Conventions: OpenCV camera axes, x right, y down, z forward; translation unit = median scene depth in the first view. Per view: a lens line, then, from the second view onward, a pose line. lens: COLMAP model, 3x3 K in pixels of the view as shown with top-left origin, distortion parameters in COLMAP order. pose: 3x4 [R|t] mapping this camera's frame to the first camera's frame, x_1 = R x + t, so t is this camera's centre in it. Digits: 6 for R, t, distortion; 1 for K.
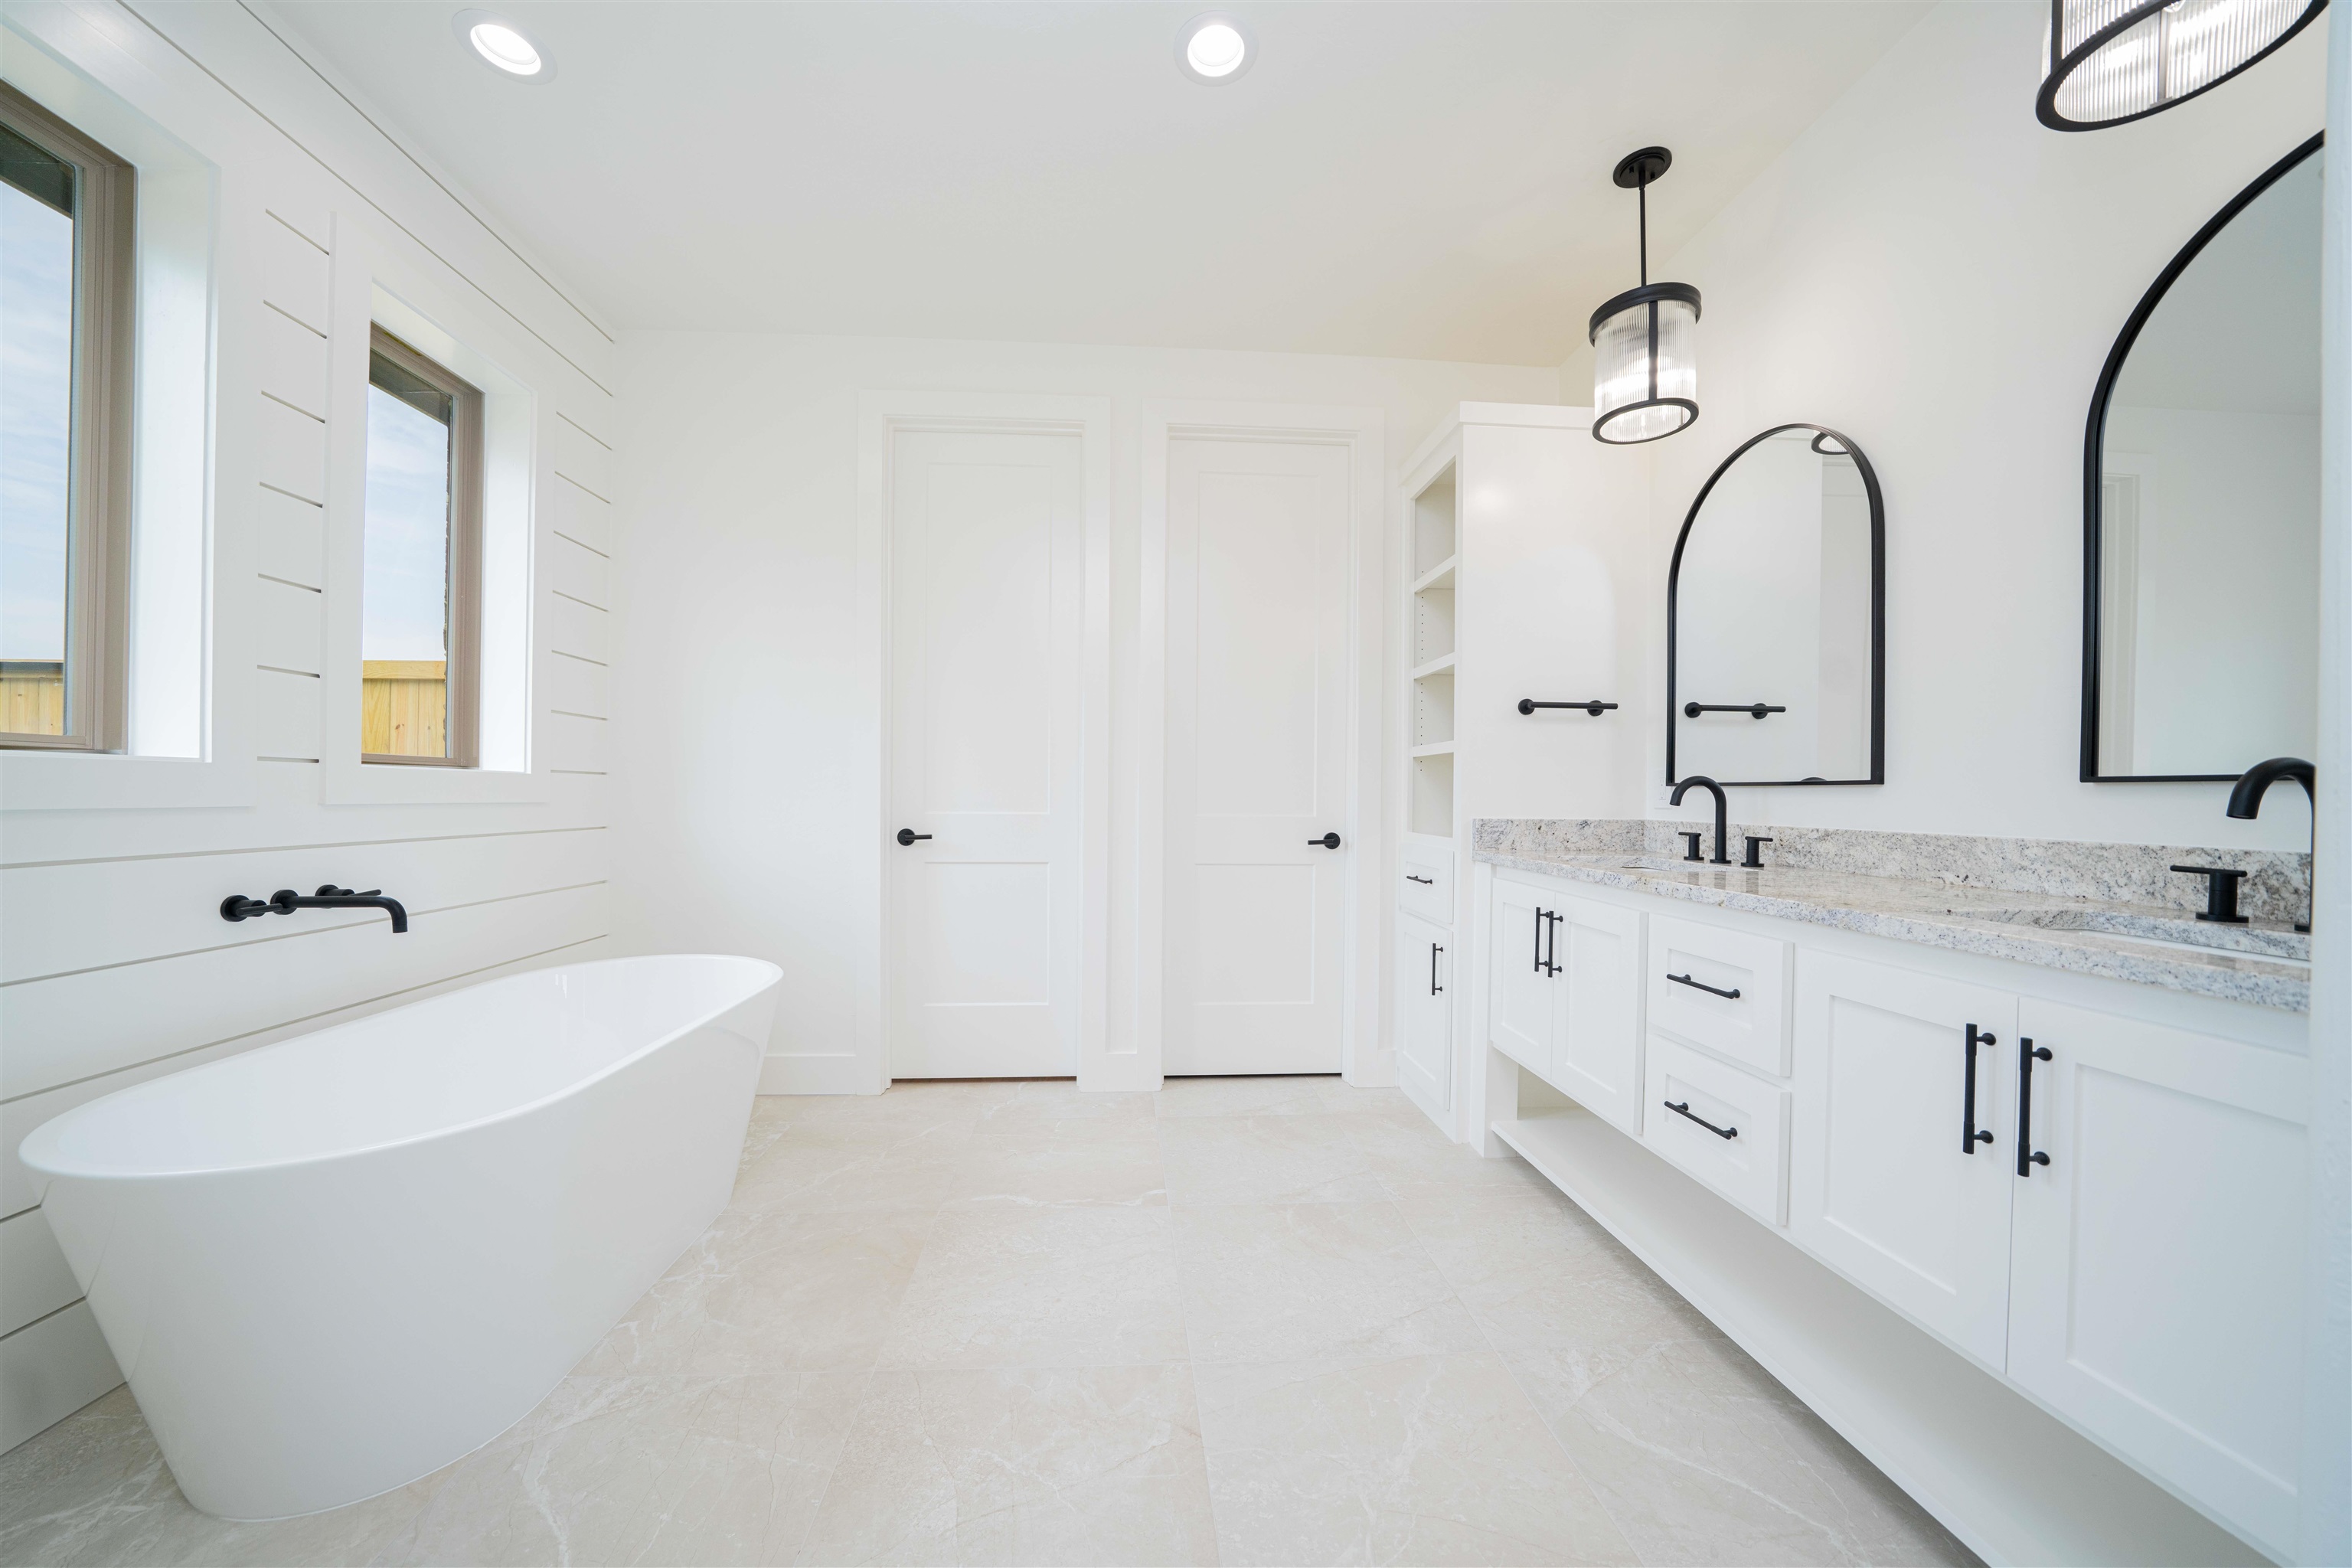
lens RADIAL K [[825.7, 0, 1158.8], [0, 825.7, 793.2], [0, 0, 1]] dist [-0.021765, 0.001307]
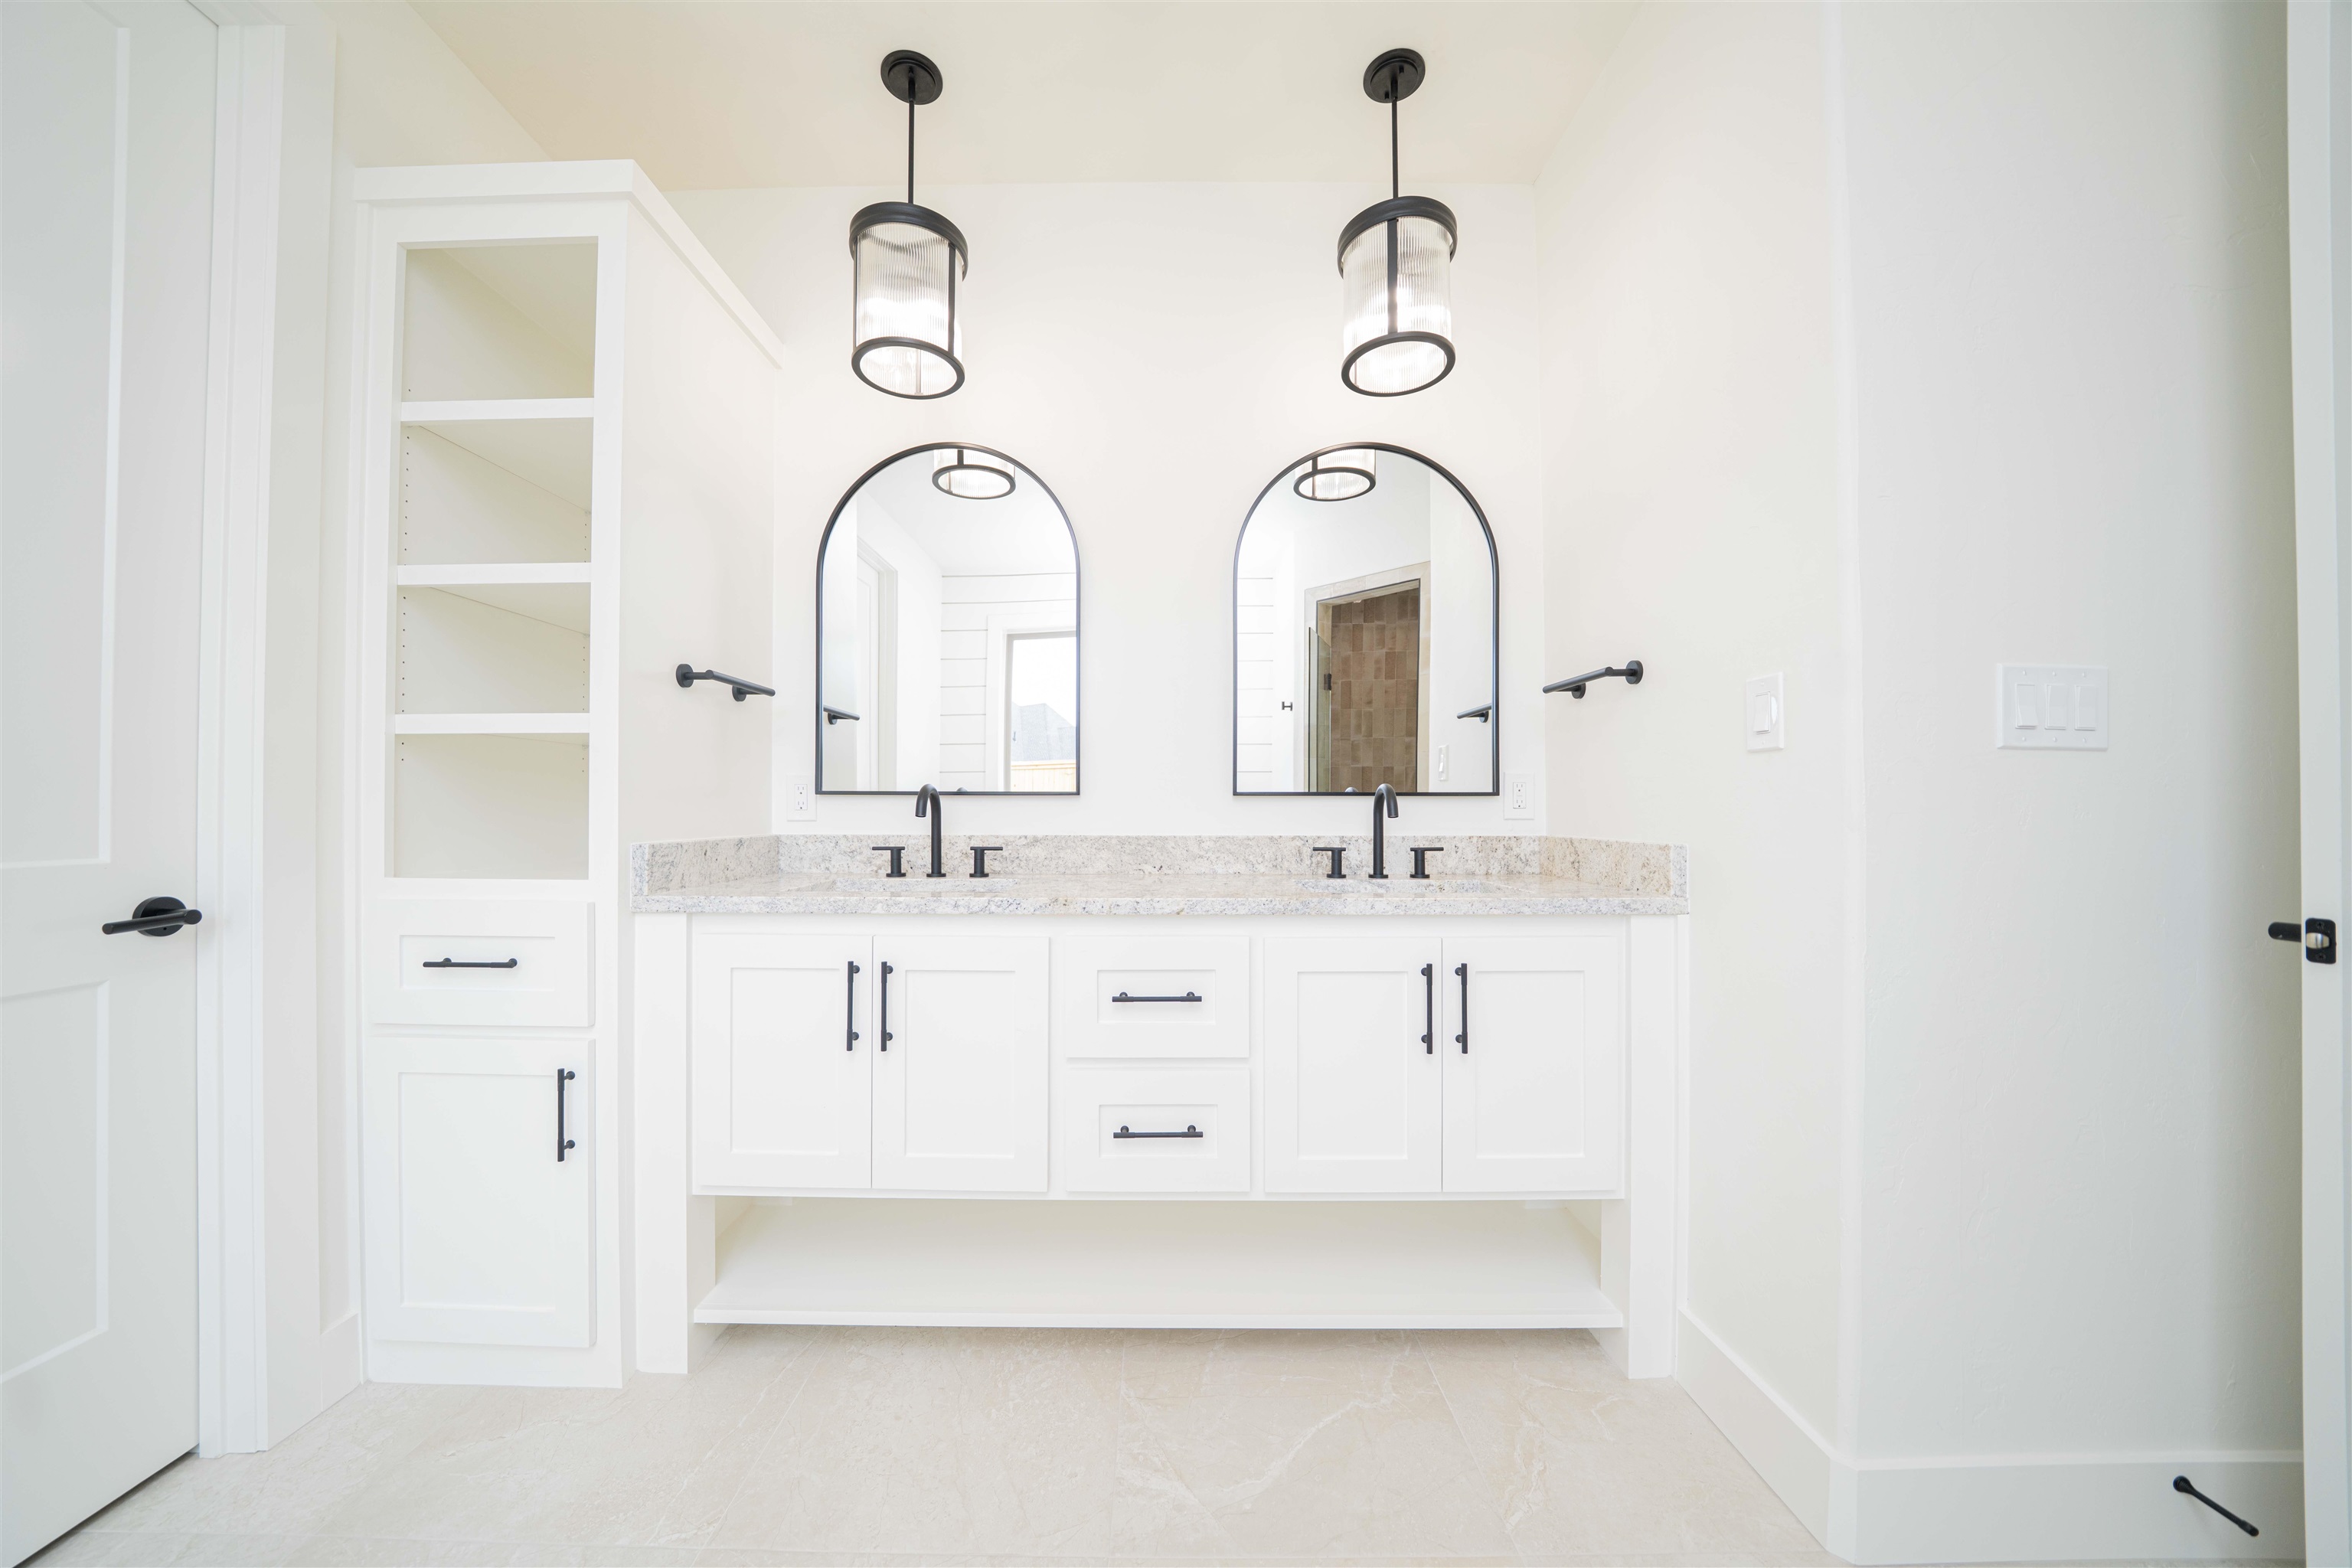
lens RADIAL K [[825.7, 0, 1159.8], [0, 825.7, 800.0], [0, 0, 1]] dist [-0.021765, 0.001307]
pose [[0.069333, -0.001796, 0.997592, -0.296784], [-0.000927, 0.999998, 0.001865, -0.006264], [-0.997593, -0.001054, 0.069331, 0.828707]]
